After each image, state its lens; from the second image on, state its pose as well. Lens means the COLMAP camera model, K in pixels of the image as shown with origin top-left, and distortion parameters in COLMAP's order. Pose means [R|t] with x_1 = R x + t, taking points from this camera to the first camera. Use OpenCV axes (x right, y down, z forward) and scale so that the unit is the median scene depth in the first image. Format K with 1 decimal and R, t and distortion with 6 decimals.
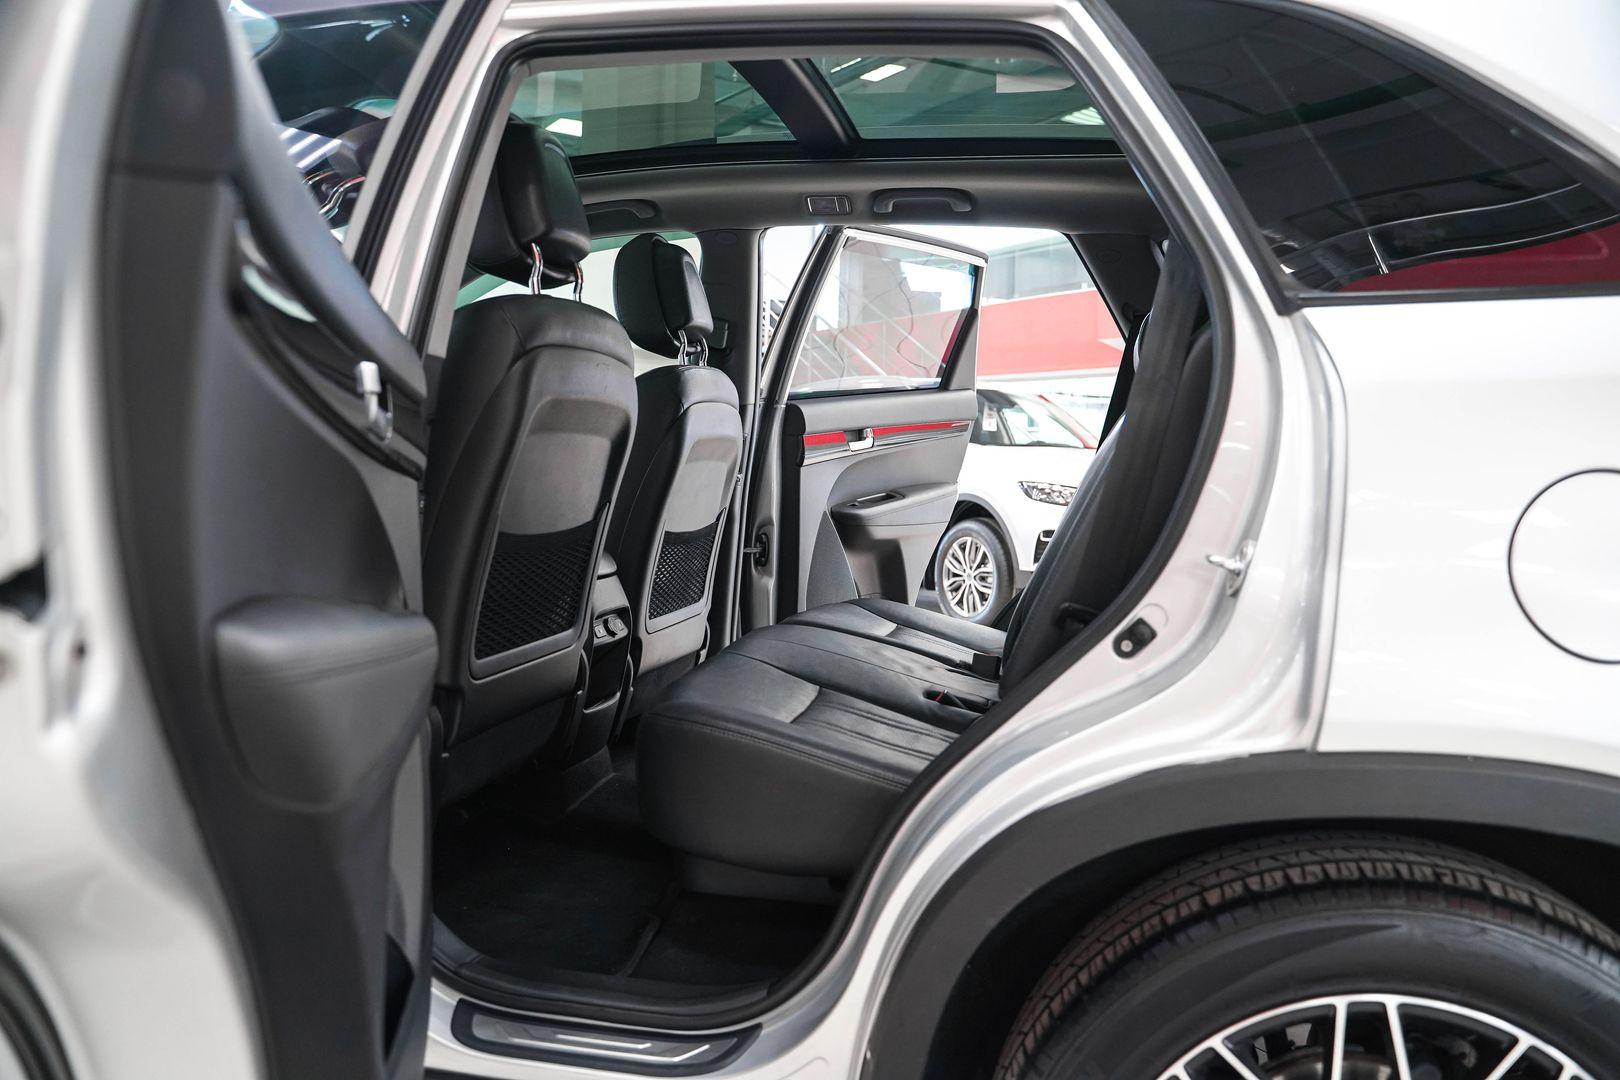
lens RADIAL K [[1283.3, 0, 804.0], [0, 1283.3, 533.2], [0, 0, 1]] dist [-0.113680, 0.083360]
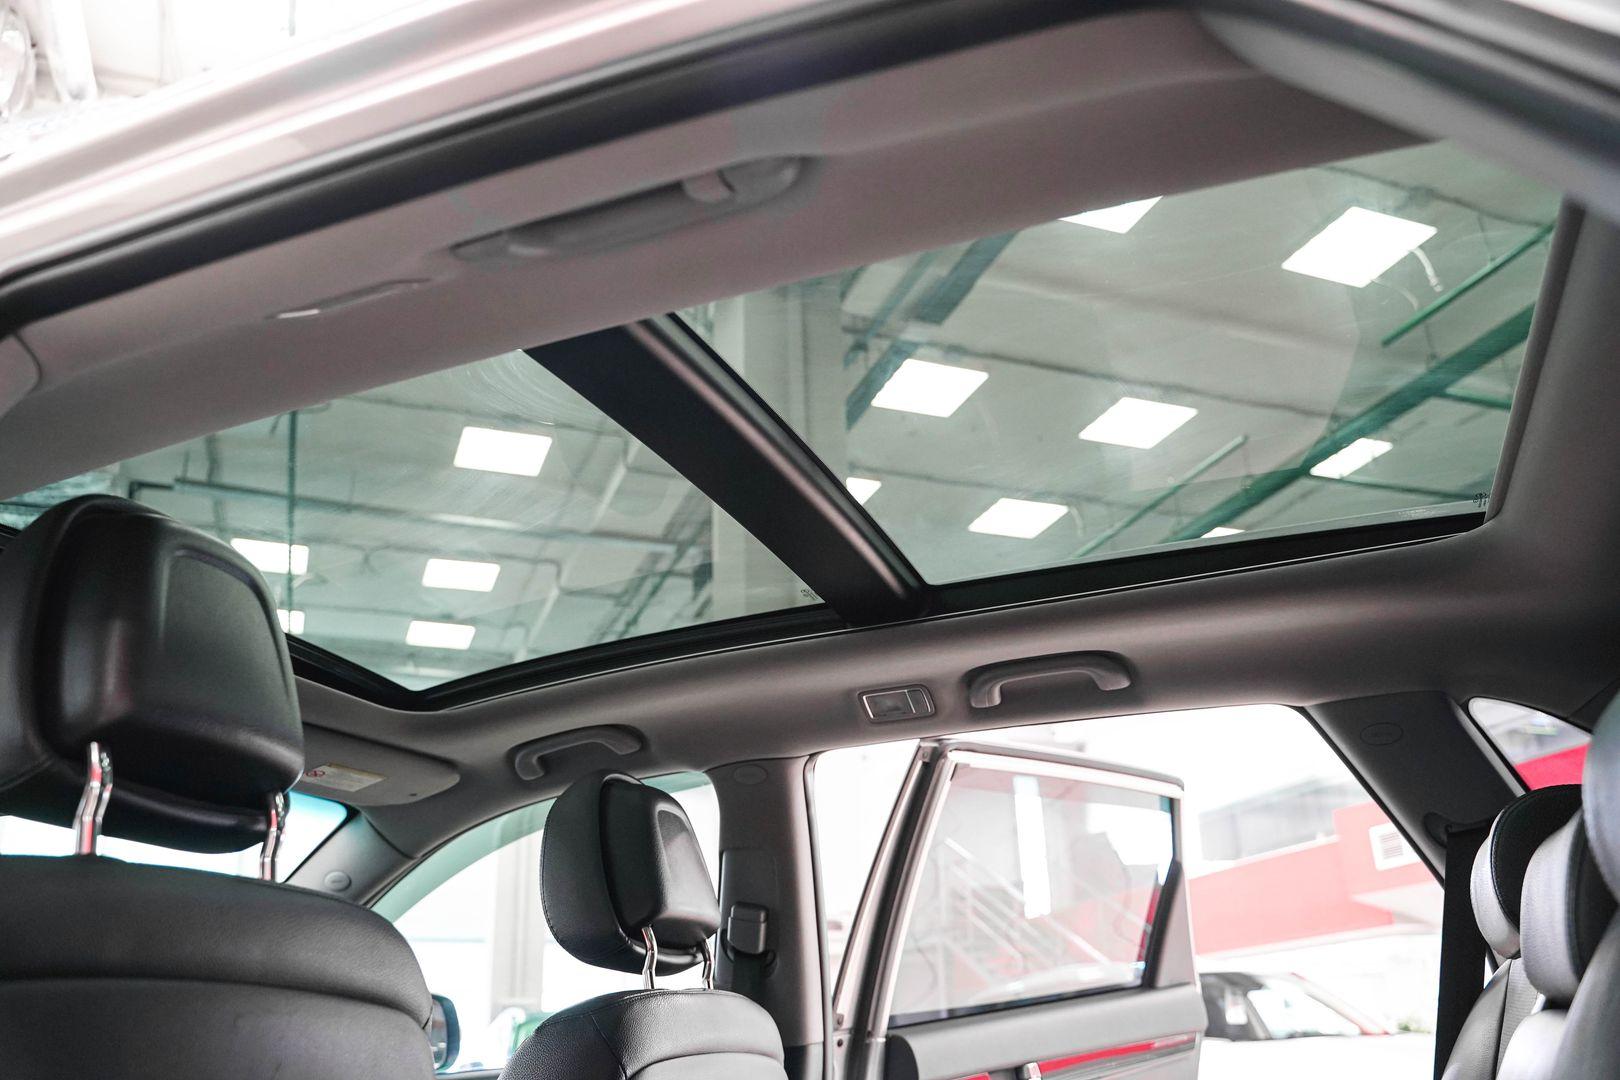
lens RADIAL K [[1283.3, 0, 804.0], [0, 1283.3, 533.2], [0, 0, 1]] dist [-0.113680, 0.083360]
pose [[0.983695, -0.116433, -0.137069, 0.061208], [0.043739, 0.894147, -0.445632, -0.049104], [0.174447, 0.432371, 0.884660, 0.354694]]
